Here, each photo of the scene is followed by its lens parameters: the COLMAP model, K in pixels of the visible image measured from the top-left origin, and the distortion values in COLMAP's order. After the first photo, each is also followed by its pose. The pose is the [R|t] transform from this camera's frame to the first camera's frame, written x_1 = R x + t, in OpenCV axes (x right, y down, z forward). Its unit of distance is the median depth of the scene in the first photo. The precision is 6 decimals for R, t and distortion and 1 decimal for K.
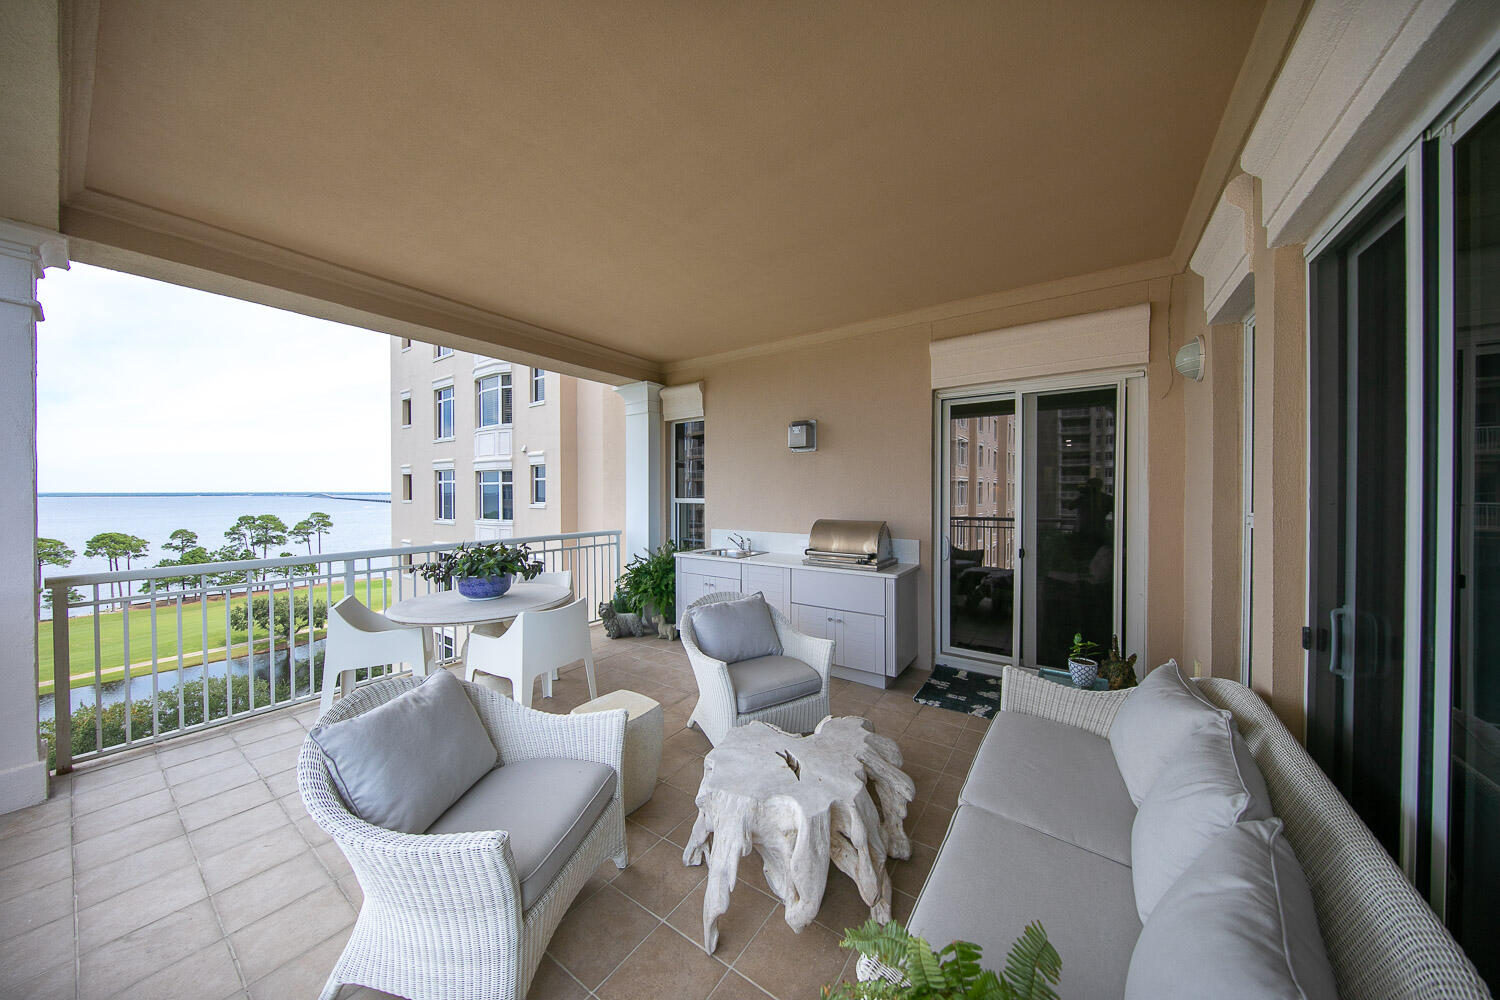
lens RADIAL K [[483.0, 0, 751.9], [0, 483.0, 494.8], [0, 0, 1]] dist [-0.001527, -0.000288]
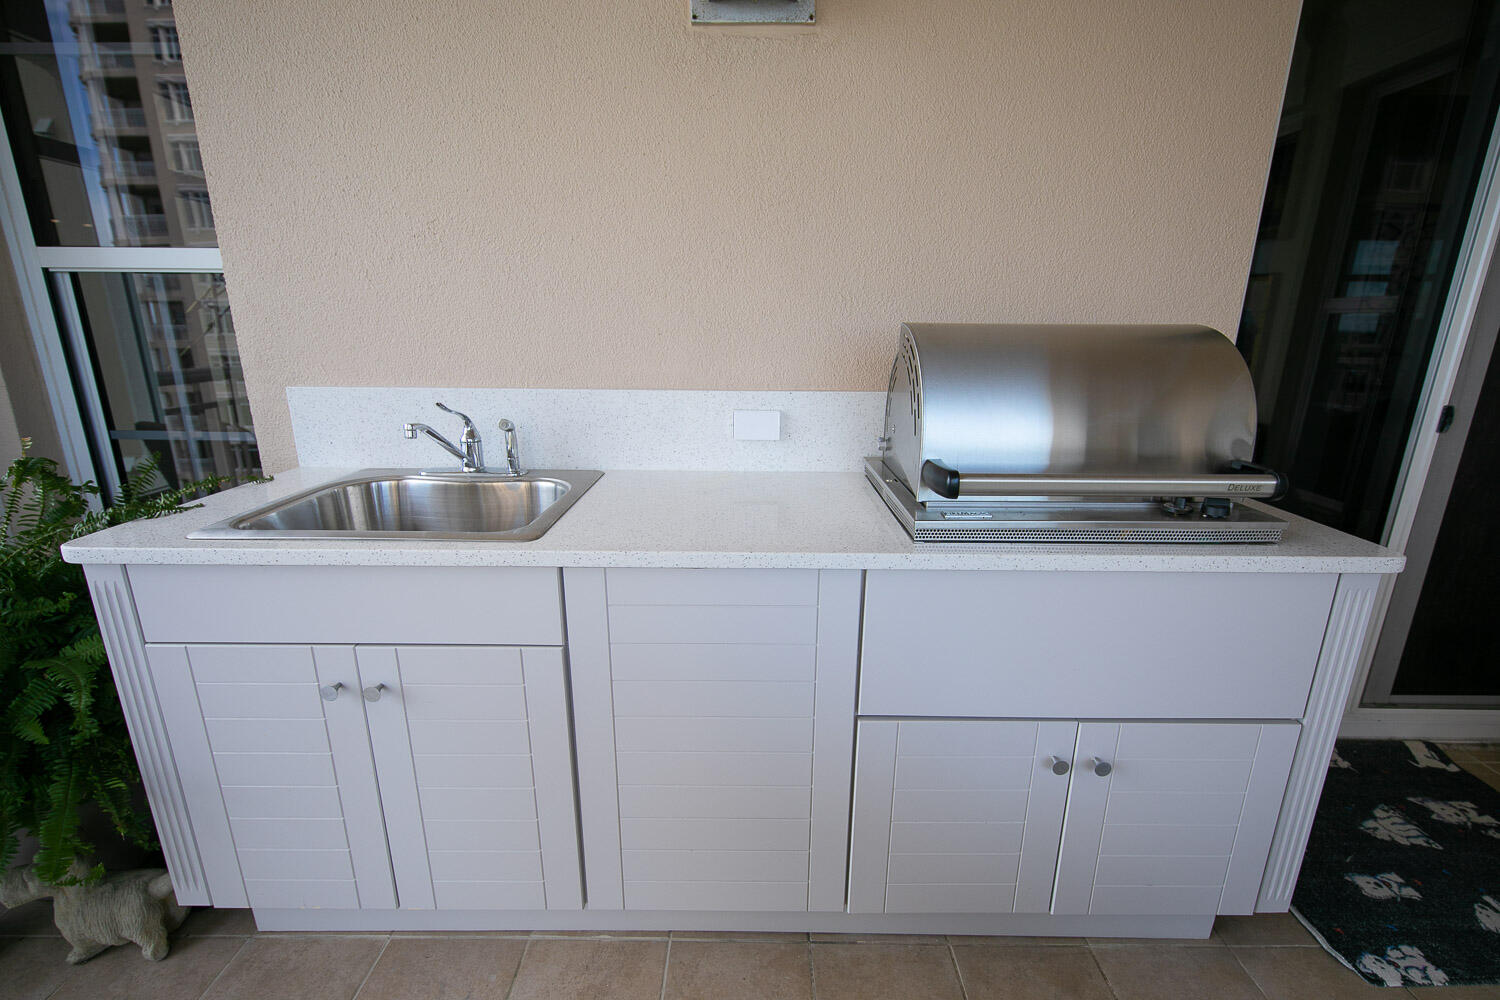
lens RADIAL K [[655.7, 0, 762.1], [0, 655.7, 495.1], [0, 0, 1]] dist [0.000111, 0.000071]
pose [[0.820831, -0.137975, 0.554255, -0.084336], [-0.008419, 0.967357, 0.253280, 0.044069], [-0.571108, -0.212566, 0.792875, 0.671413]]
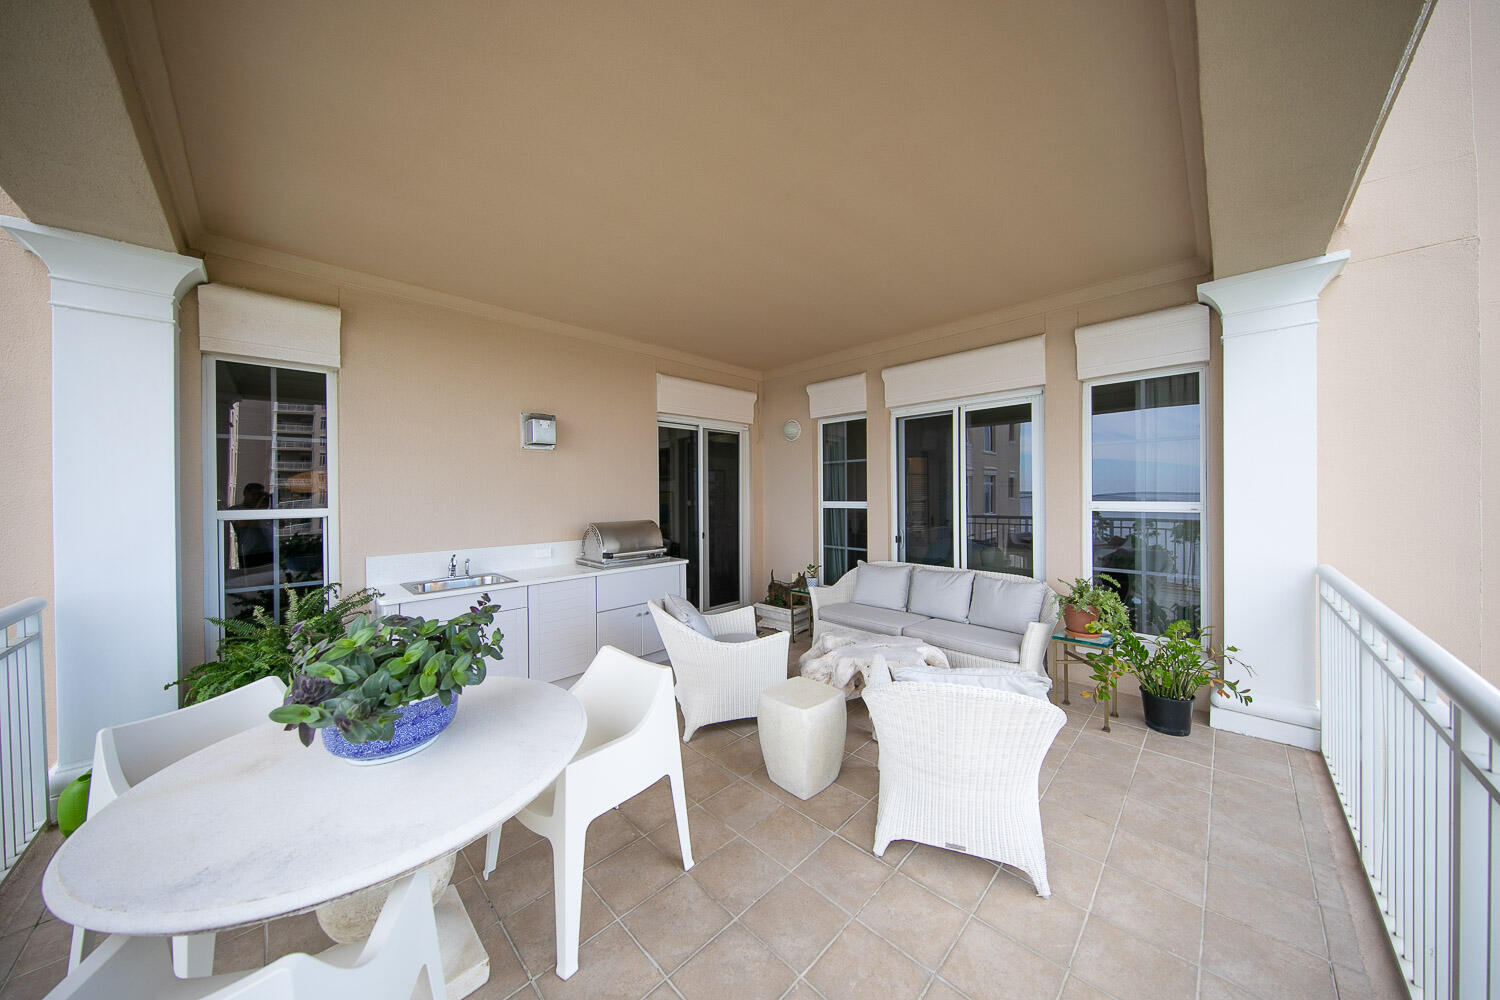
lens RADIAL K [[483.0, 0, 751.9], [0, 483.0, 494.8], [0, 0, 1]] dist [-0.001527, -0.000288]
pose [[0.170308, -0.003577, 0.985384, -0.654253], [0.014077, 0.999900, 0.001197, -0.002319], [-0.985290, 0.013667, 0.170341, 0.445687]]
